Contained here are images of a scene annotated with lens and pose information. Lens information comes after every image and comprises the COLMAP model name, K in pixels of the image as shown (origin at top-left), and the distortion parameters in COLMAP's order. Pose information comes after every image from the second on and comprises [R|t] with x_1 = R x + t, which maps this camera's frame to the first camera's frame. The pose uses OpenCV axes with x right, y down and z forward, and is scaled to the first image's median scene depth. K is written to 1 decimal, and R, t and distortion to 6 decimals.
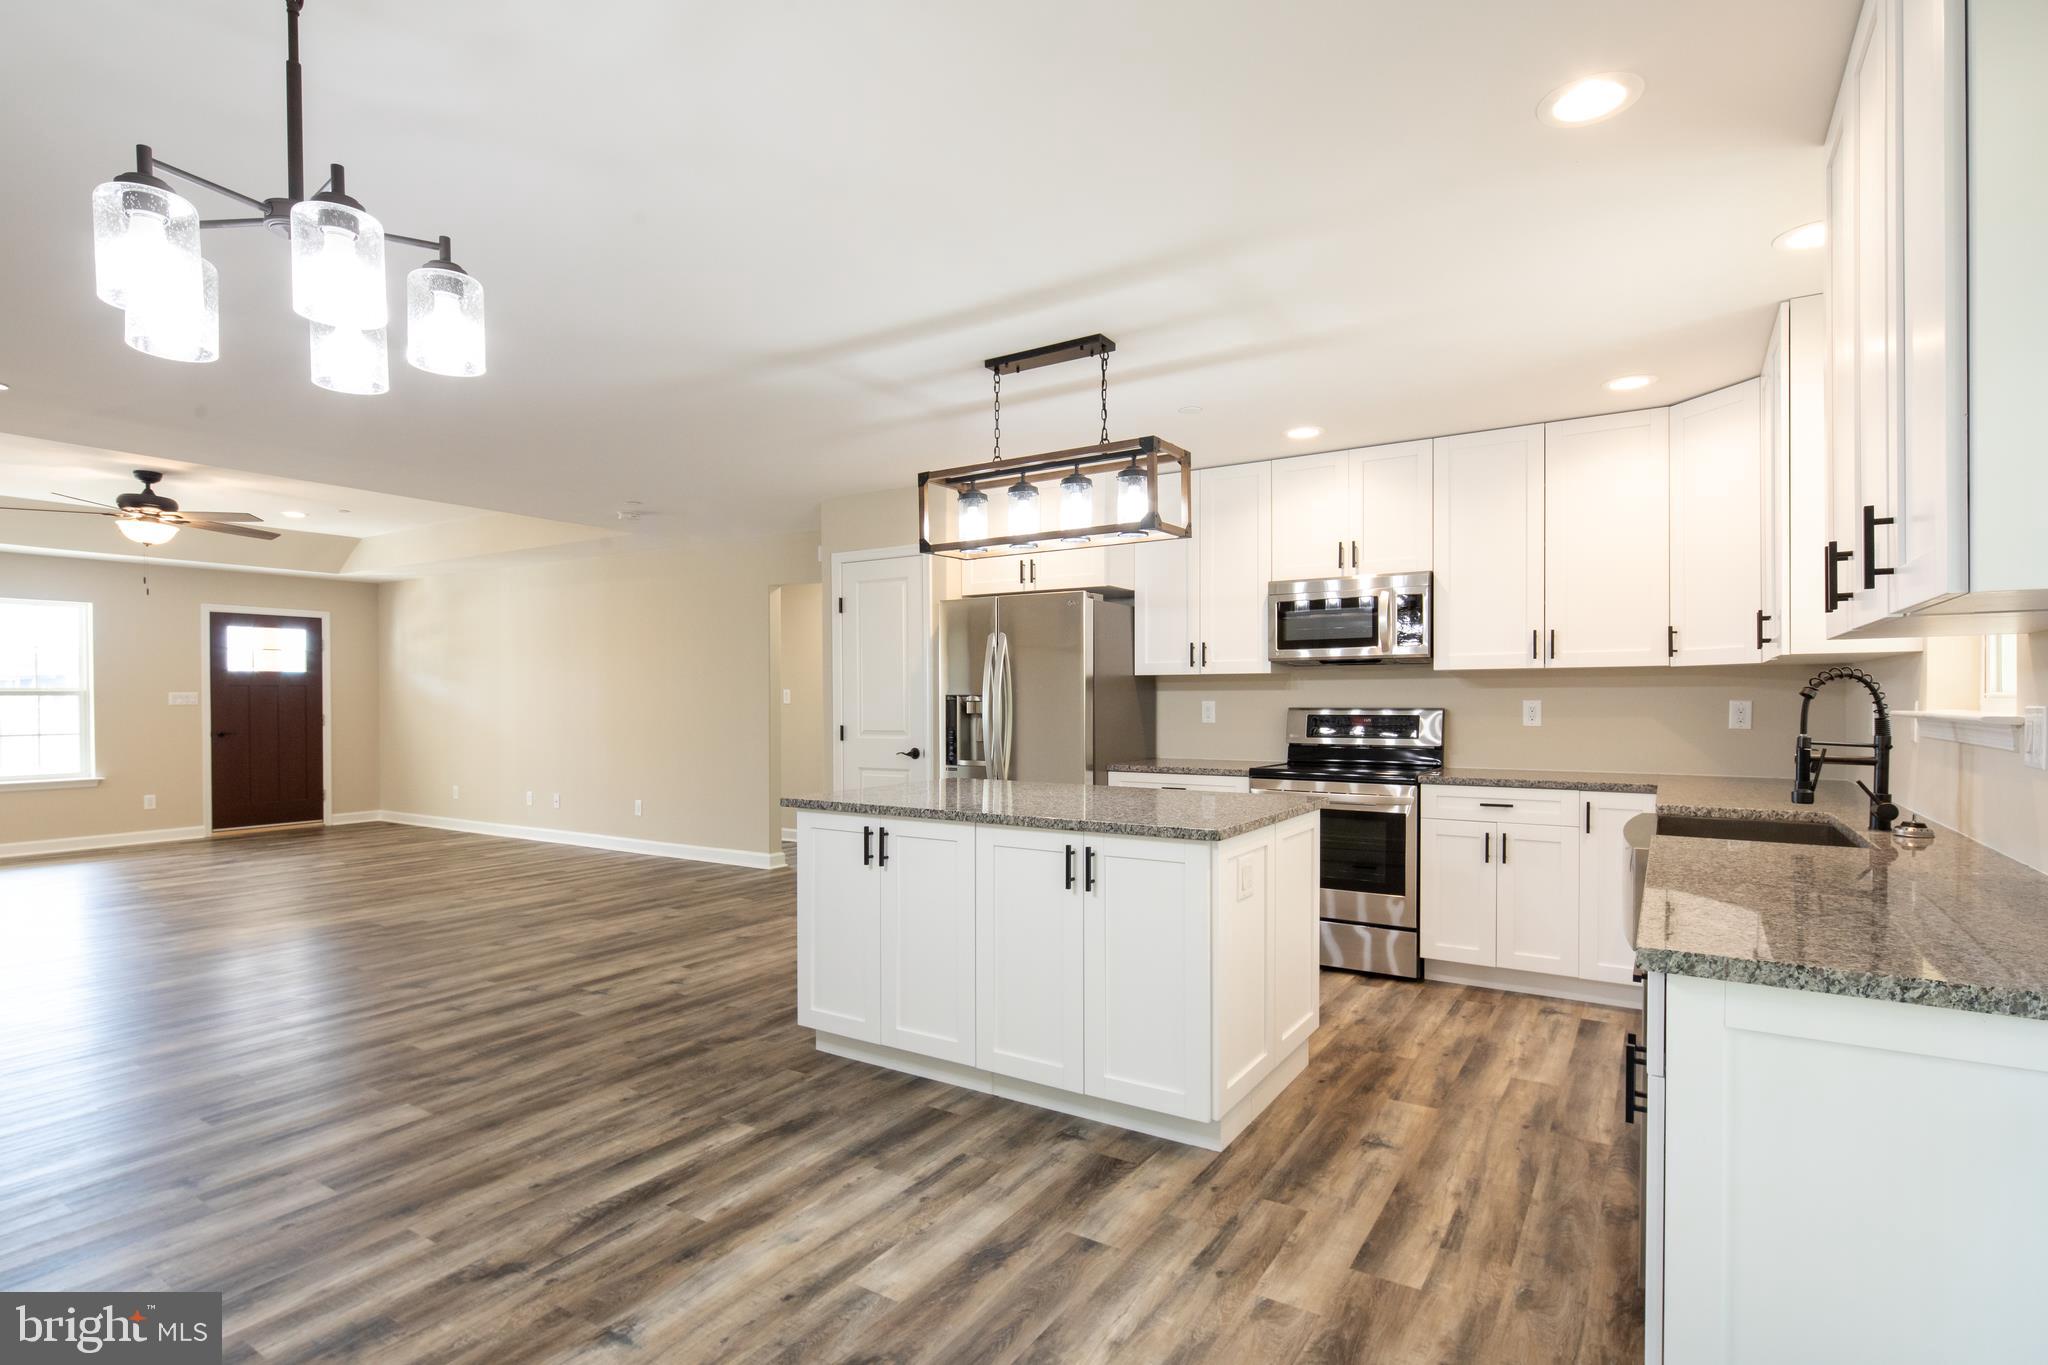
lens RADIAL K [[1014.8, 0, 1025.1], [0, 1014.8, 709.3], [0, 0, 1]] dist [0.004466, -0.004474]
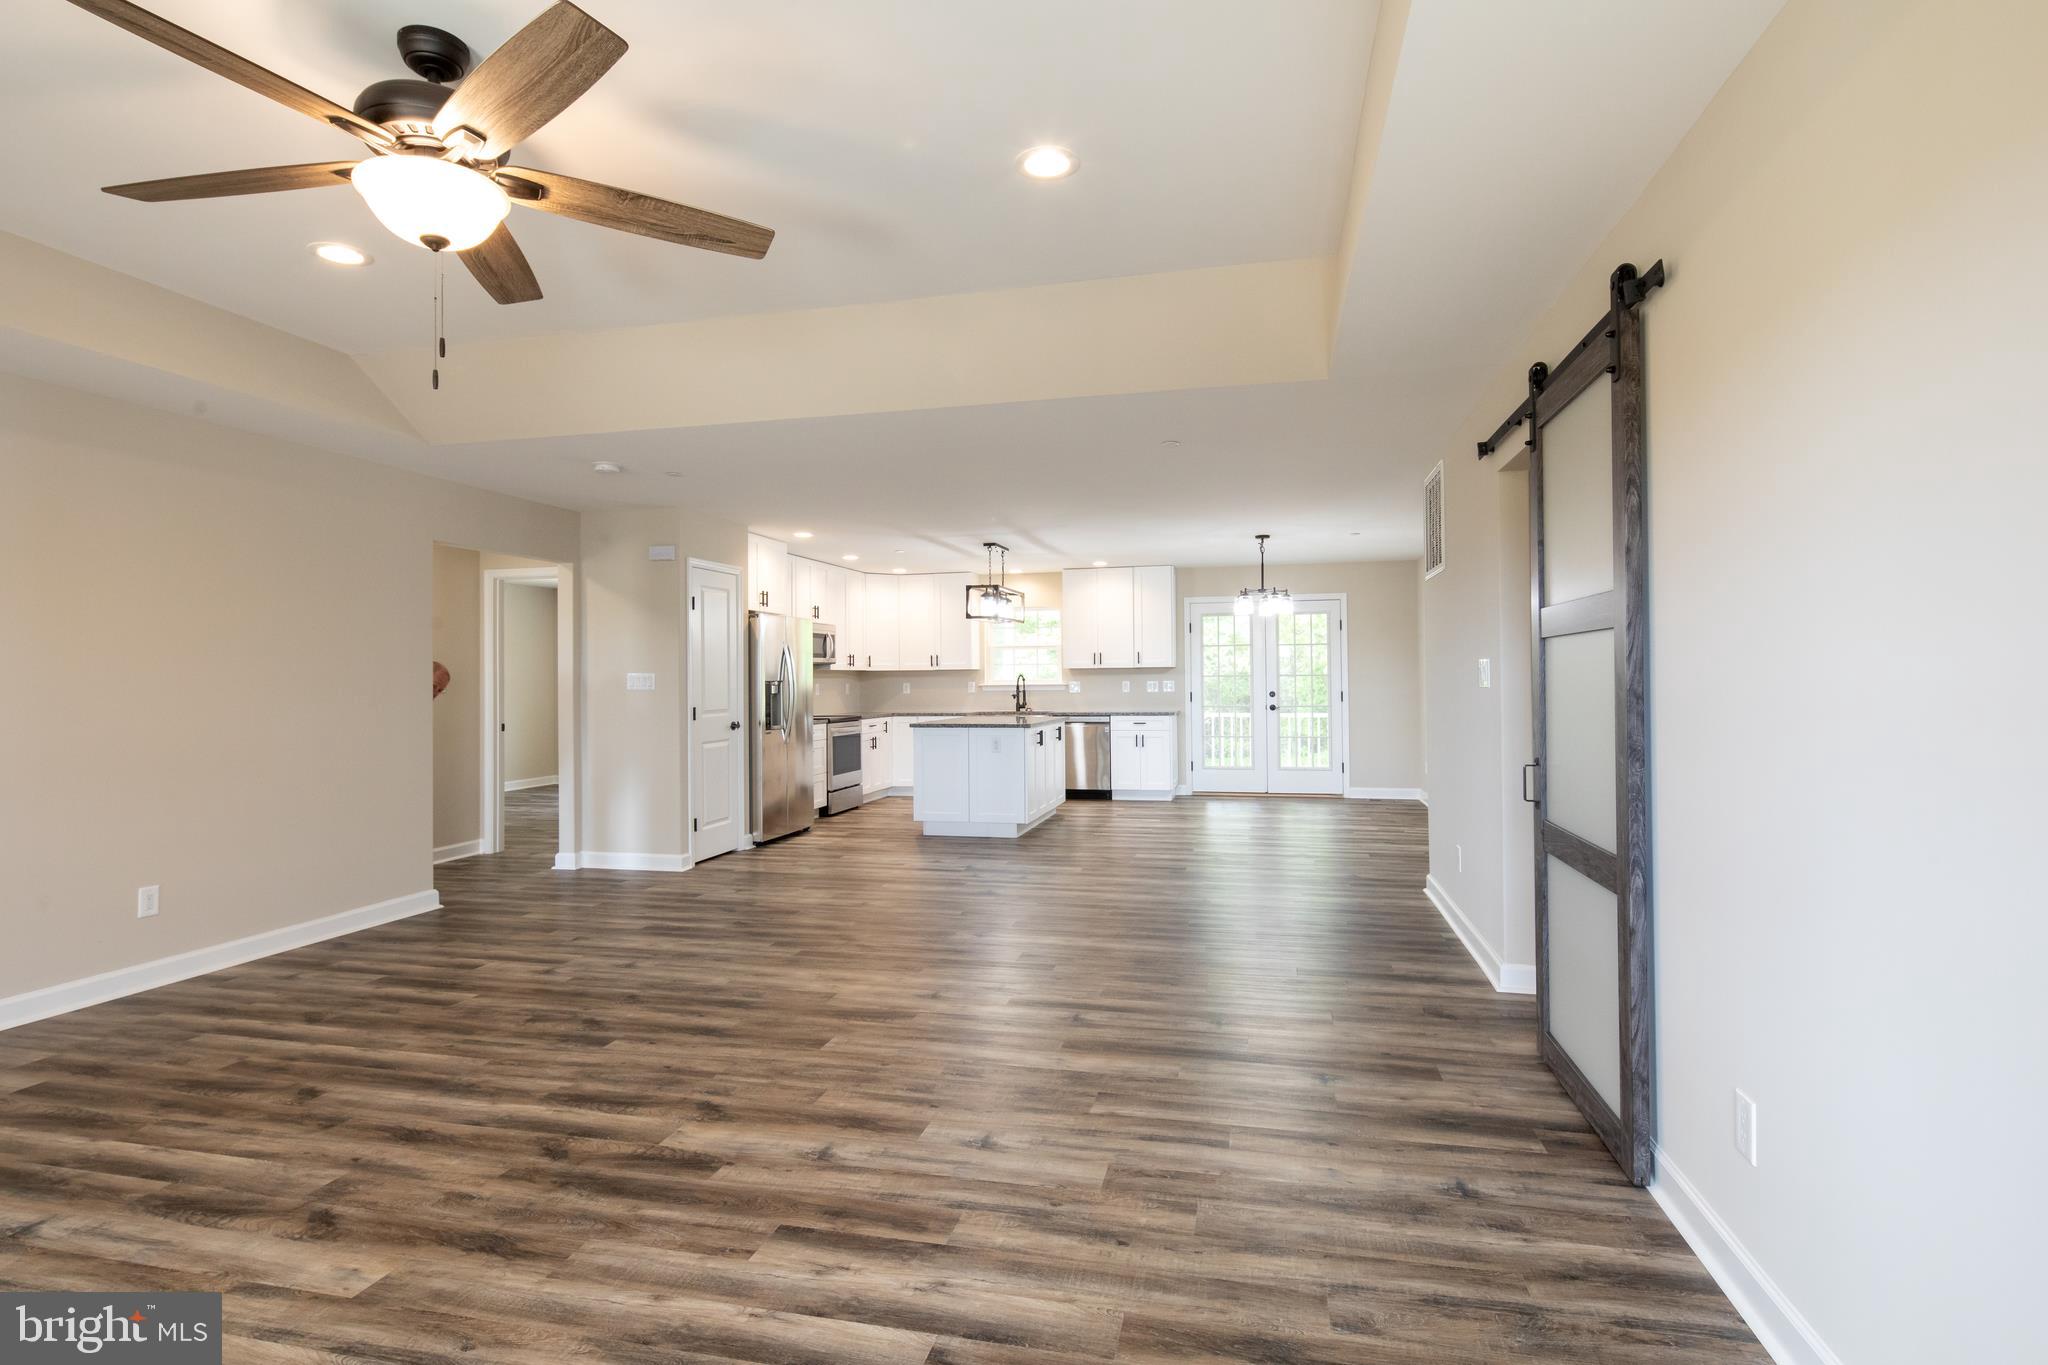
lens RADIAL K [[1013.8, 0, 1025.7], [0, 1013.8, 665.0], [0, 0, 1]] dist [0.004245, -0.004696]
pose [[-0.327856, 0.019922, 0.944518, -2.567791], [0.021479, 0.999676, -0.013629, -0.014908], [-0.944484, 0.015819, -0.328178, 1.884201]]
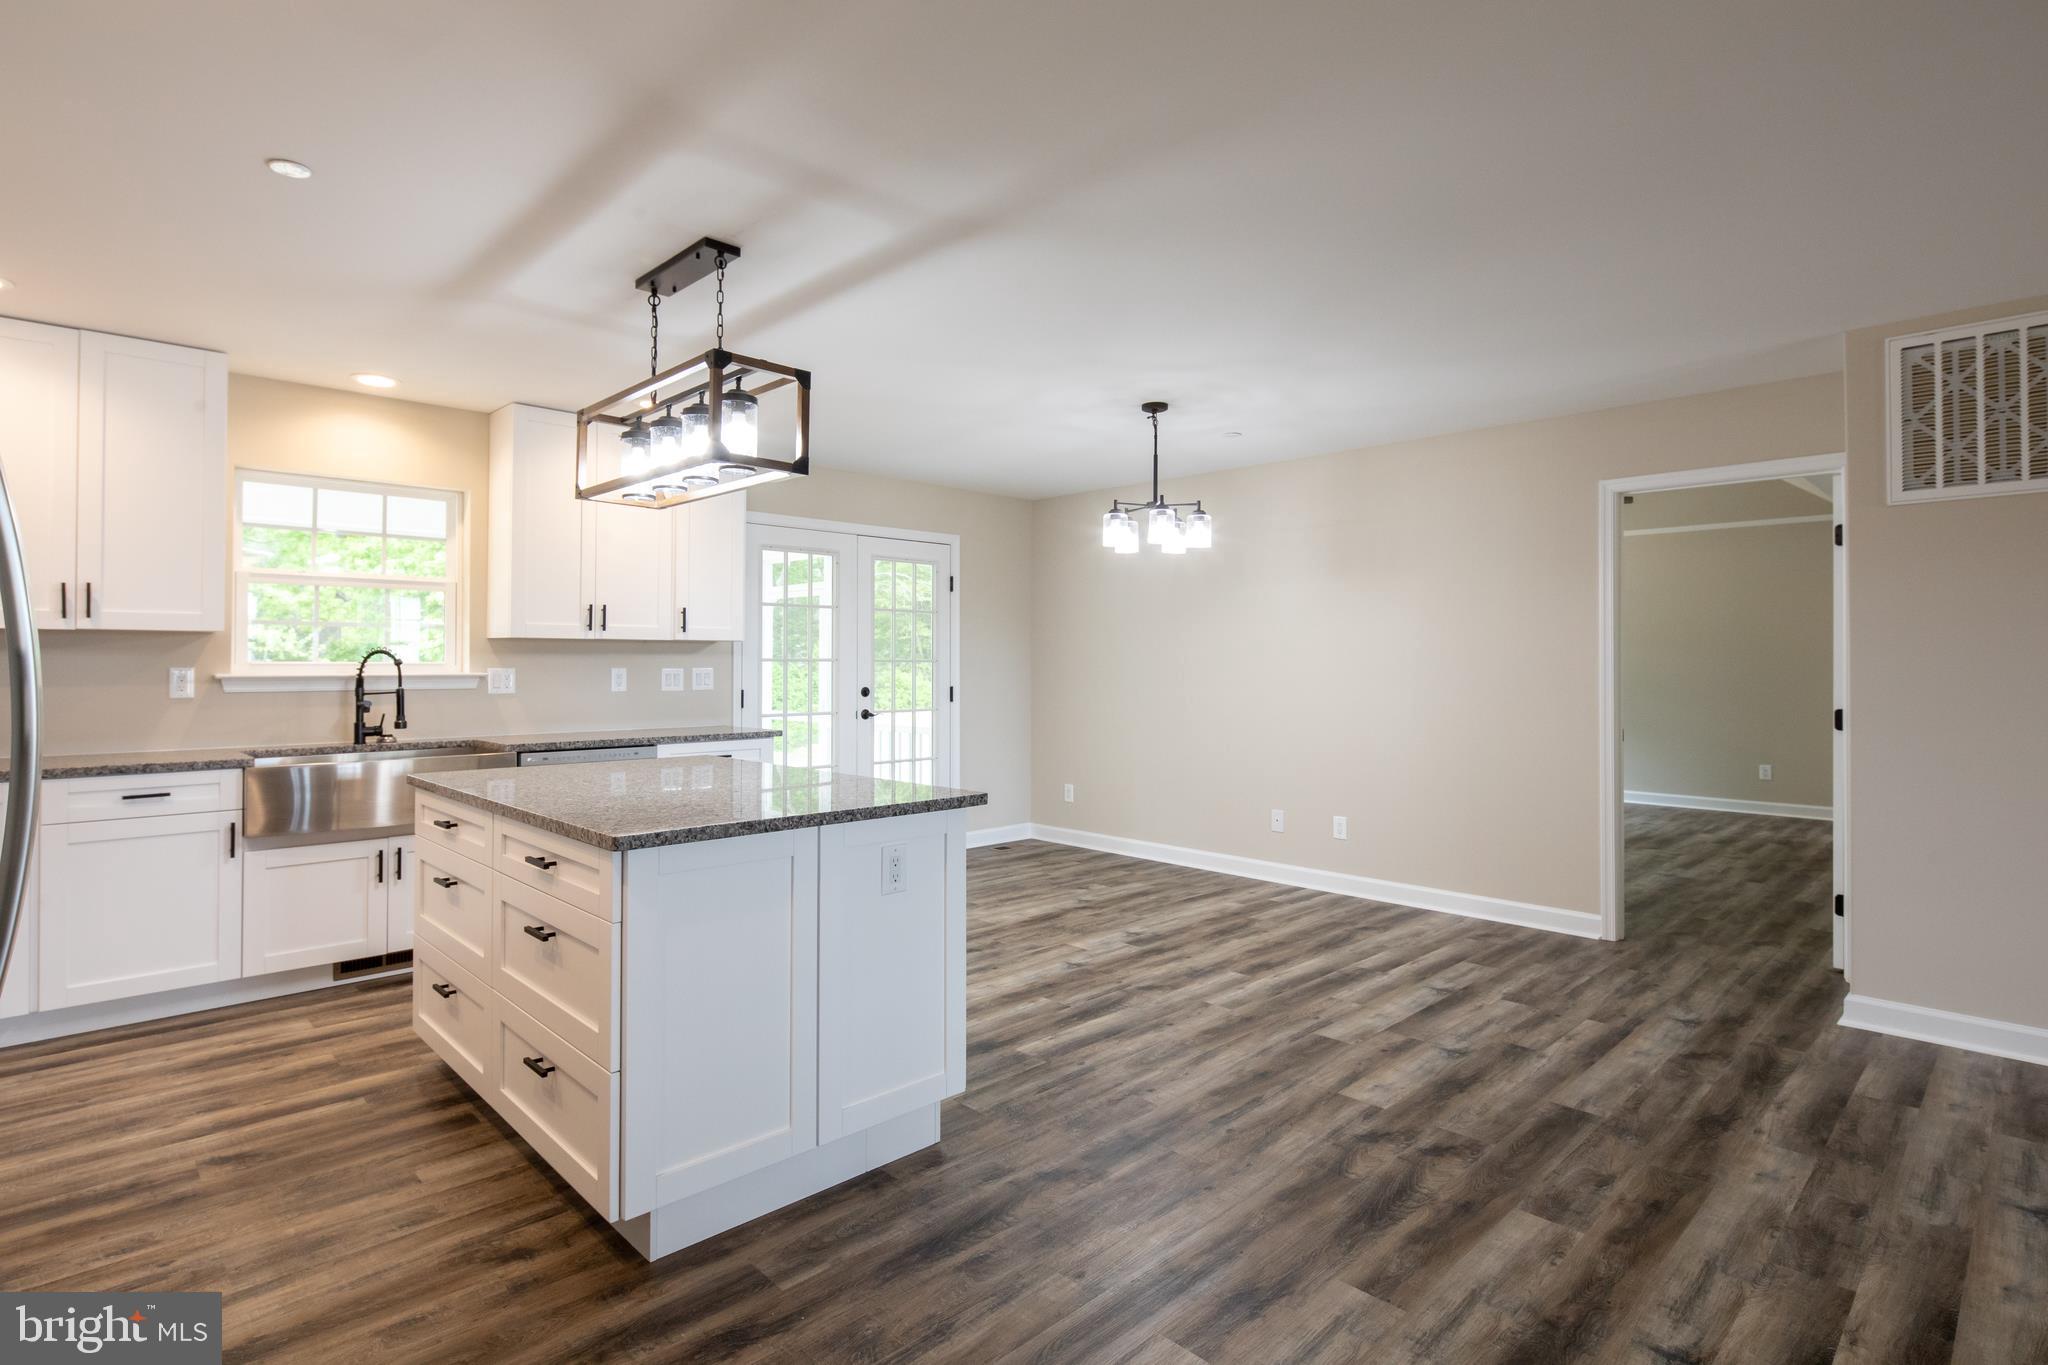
lens RADIAL K [[1015.7, 0, 1022.8], [0, 1015.7, 652.4], [0, 0, 1]] dist [0.000056, -0.002059]
pose [[-0.972996, 0.003651, 0.230792, -0.480890], [0.003683, 0.999993, -0.000289, -0.022015], [-0.230792, 0.000569, -0.973003, 1.880287]]
